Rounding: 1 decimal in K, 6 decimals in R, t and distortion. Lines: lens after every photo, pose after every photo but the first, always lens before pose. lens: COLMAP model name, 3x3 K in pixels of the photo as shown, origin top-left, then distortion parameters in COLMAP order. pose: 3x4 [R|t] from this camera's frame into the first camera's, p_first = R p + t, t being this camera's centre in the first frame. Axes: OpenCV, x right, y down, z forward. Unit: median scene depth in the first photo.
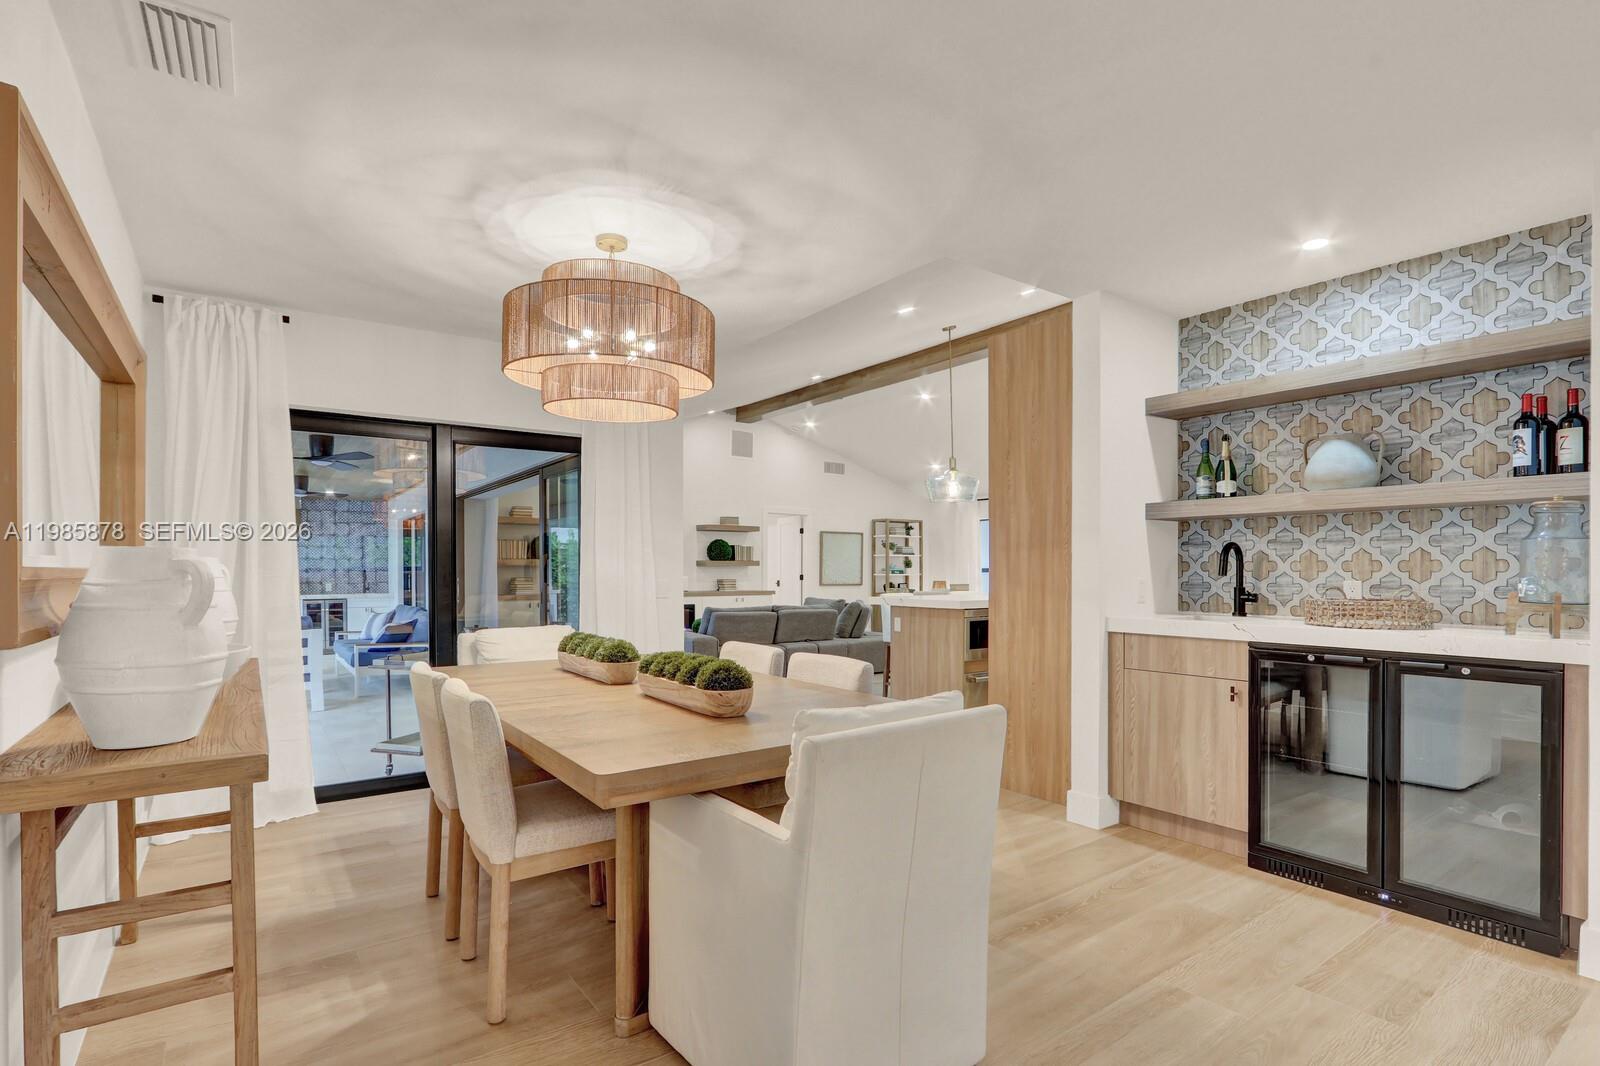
lens RADIAL K [[756.4, 0, 798.6], [0, 756.4, 561.6], [0, 0, 1]] dist [-0.014700, 0.000165]
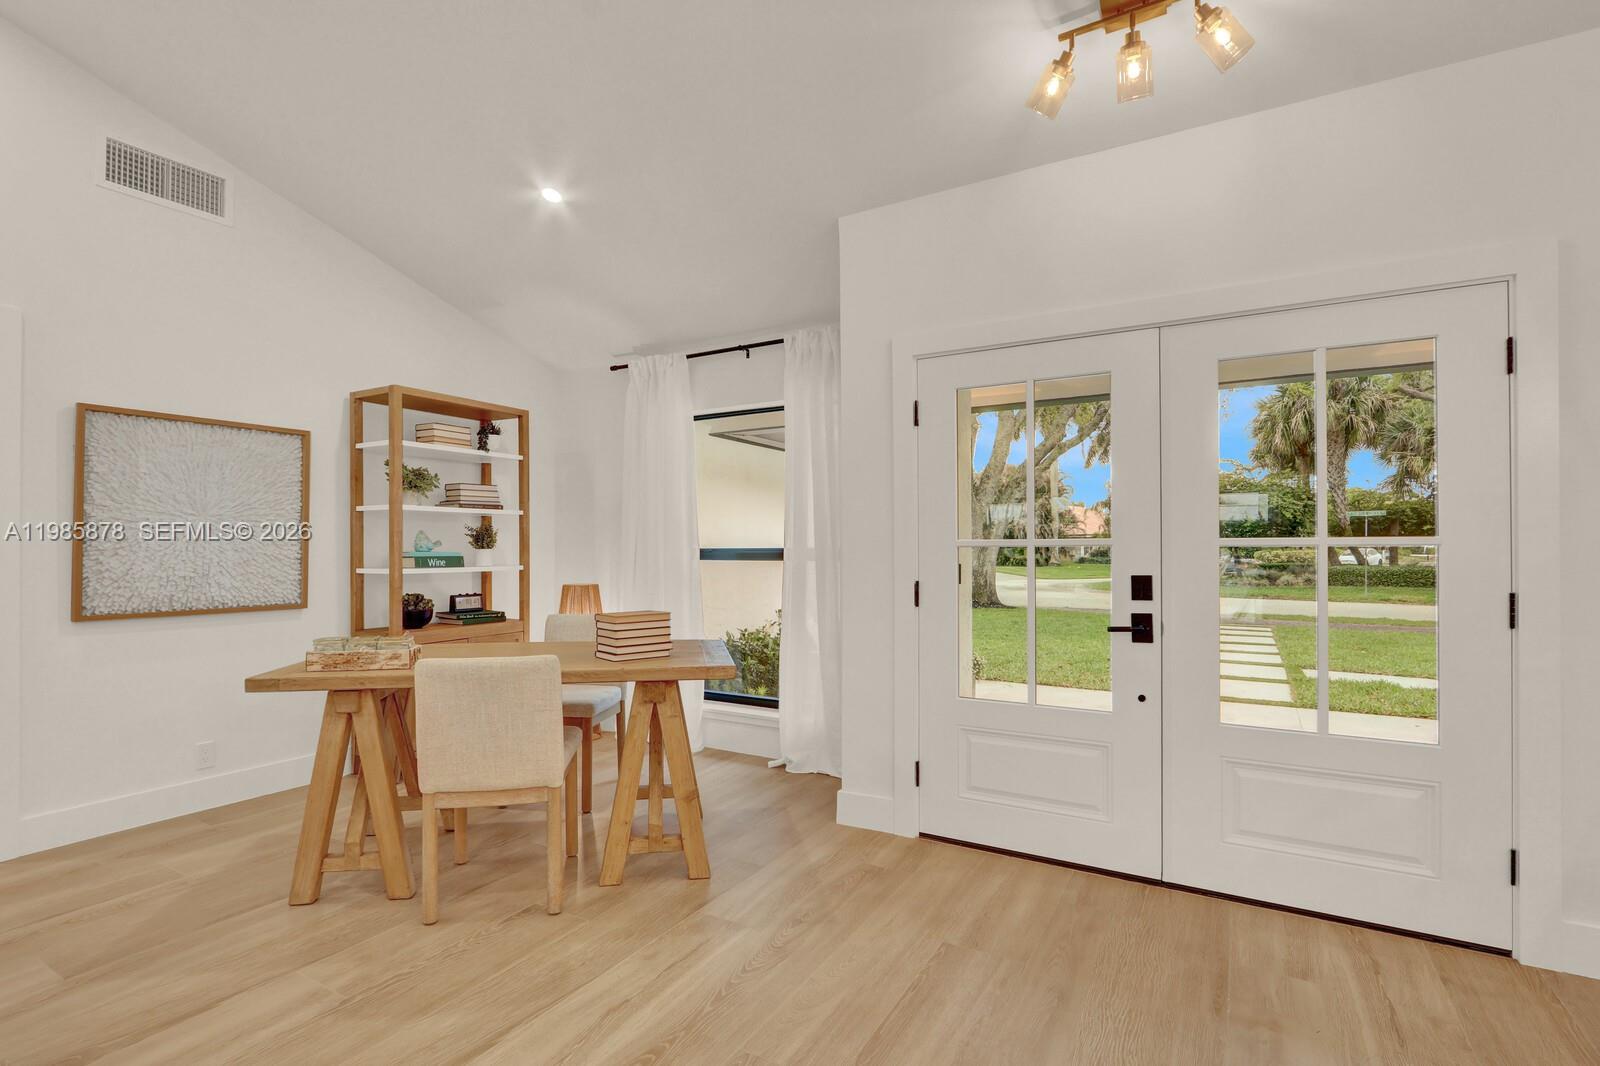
lens RADIAL K [[756.4, 0, 791.6], [0, 756.4, 537.5], [0, 0, 1]] dist [-0.014700, 0.000165]
pose [[0.924235, 0.002130, 0.381818, 0.149185], [-0.001510, 0.999997, -0.001923, 0.004016], [-0.381821, 0.001201, 0.924236, 0.664326]]
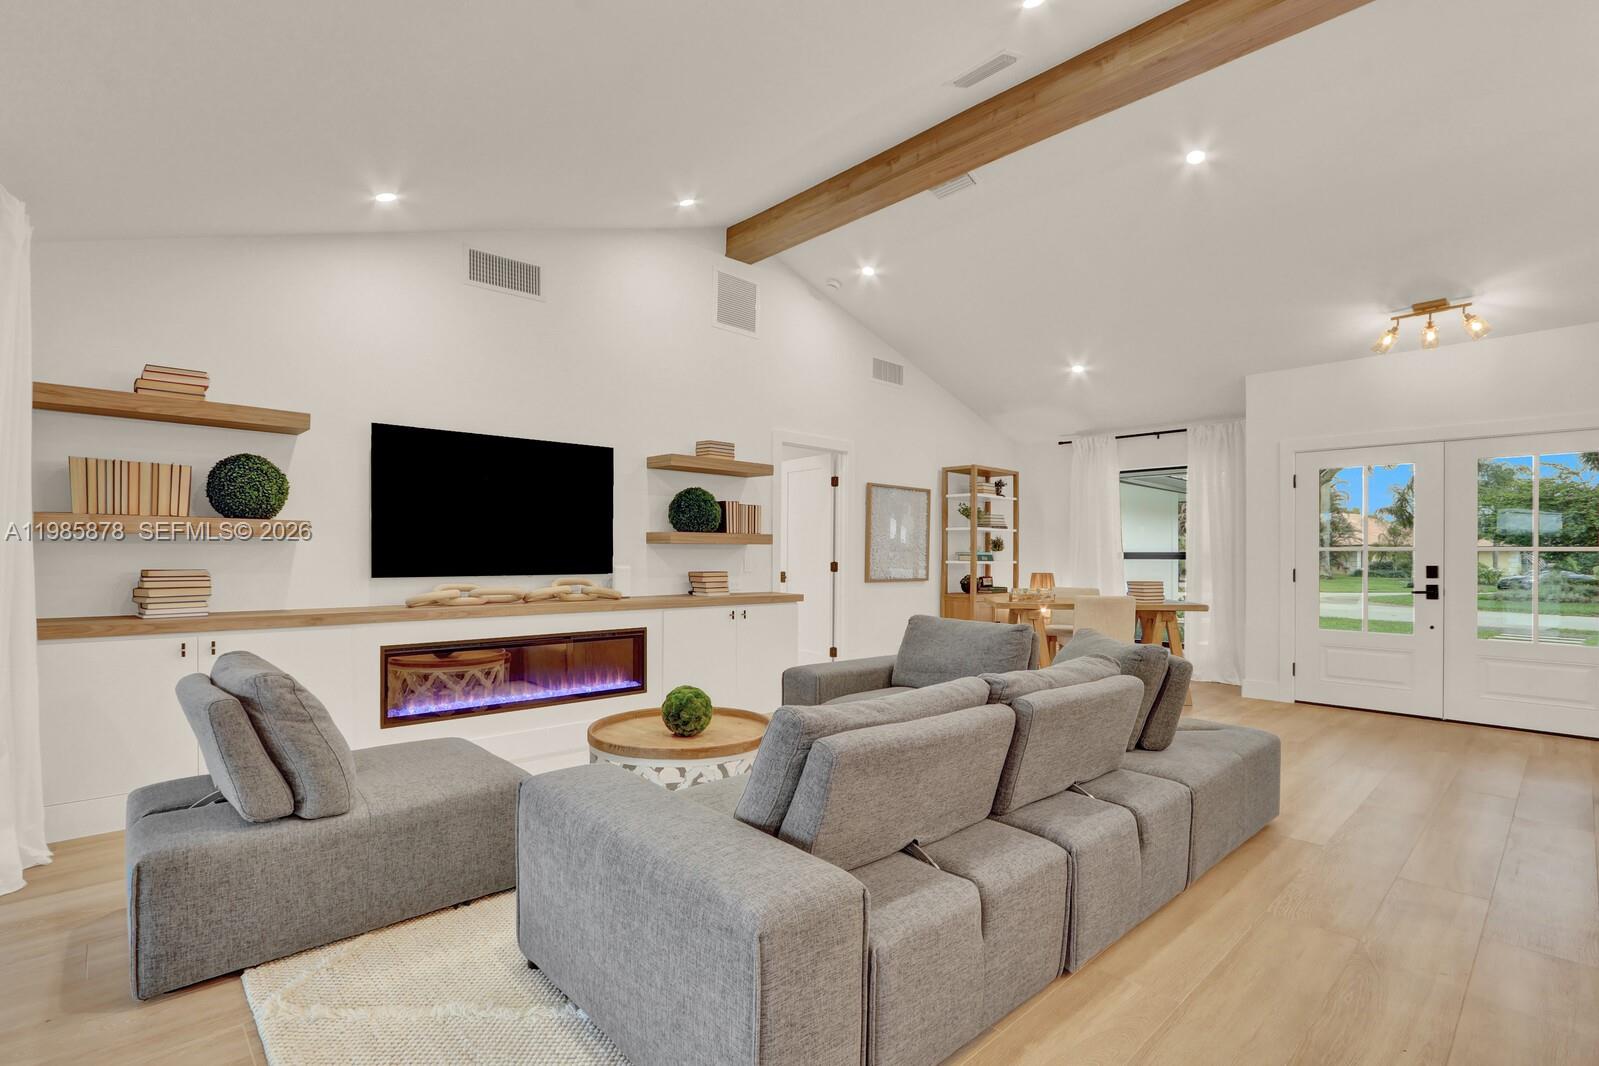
lens RADIAL K [[755.9, 0, 797.8], [0, 755.9, 549.5], [0, 0, 1]] dist [-0.014700, 0.000165]
pose [[0.992784, 0.007570, 0.119680, -0.084114], [-0.008222, 0.999954, 0.004956, 0.005684], [-0.119637, -0.005904, 0.992800, 0.447311]]
